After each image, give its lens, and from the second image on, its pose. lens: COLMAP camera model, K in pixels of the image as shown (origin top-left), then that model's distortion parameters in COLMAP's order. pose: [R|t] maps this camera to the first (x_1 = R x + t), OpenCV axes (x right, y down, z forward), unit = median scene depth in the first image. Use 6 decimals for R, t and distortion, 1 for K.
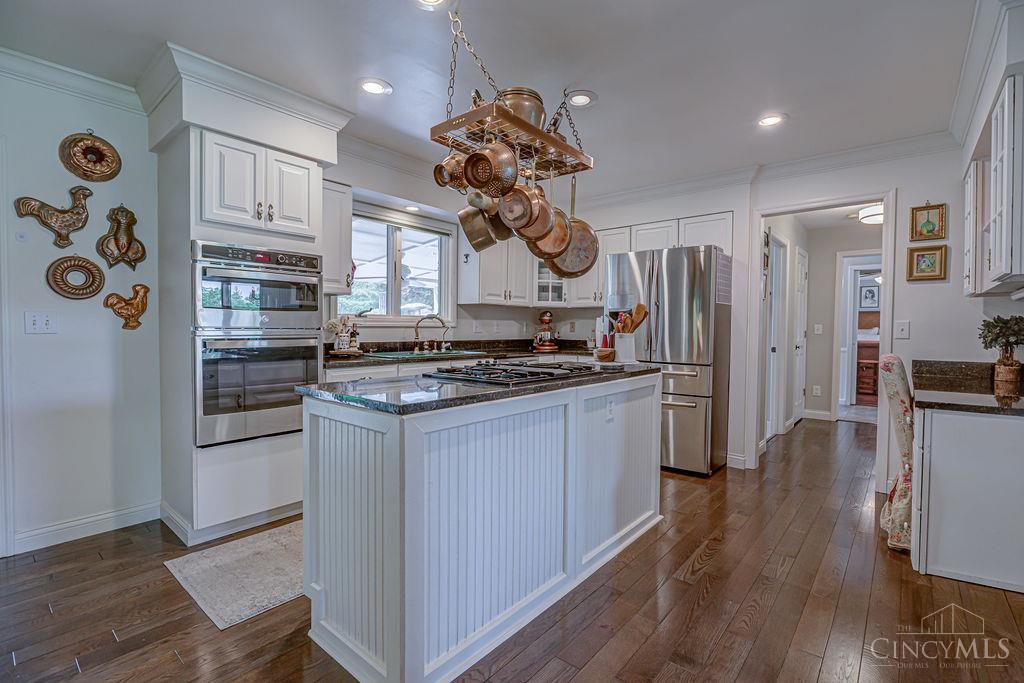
lens RADIAL K [[470.5, 0, 509.9], [0, 470.5, 335.8], [0, 0, 1]] dist [-0.003583, 0.000355]
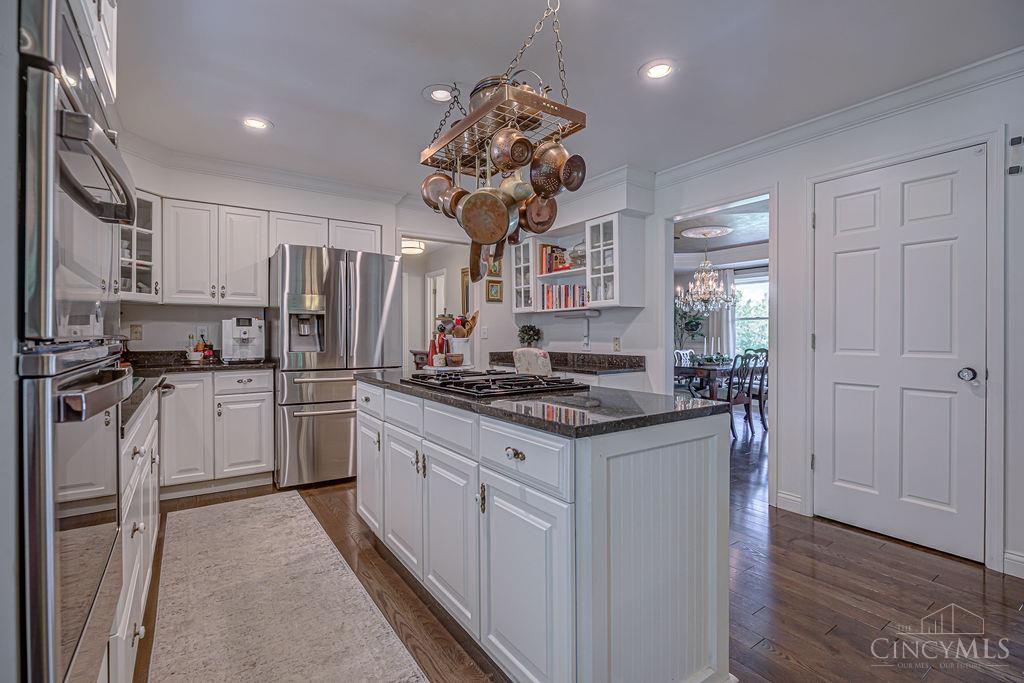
lens RADIAL K [[470.5, 0, 516.2], [0, 470.5, 337.2], [0, 0, 1]] dist [-0.003583, 0.000355]
pose [[0.261569, -0.015091, 0.965067, -0.417210], [0.022054, 0.999710, 0.009656, -0.007077], [-0.964933, 0.018758, 0.261826, 0.340009]]
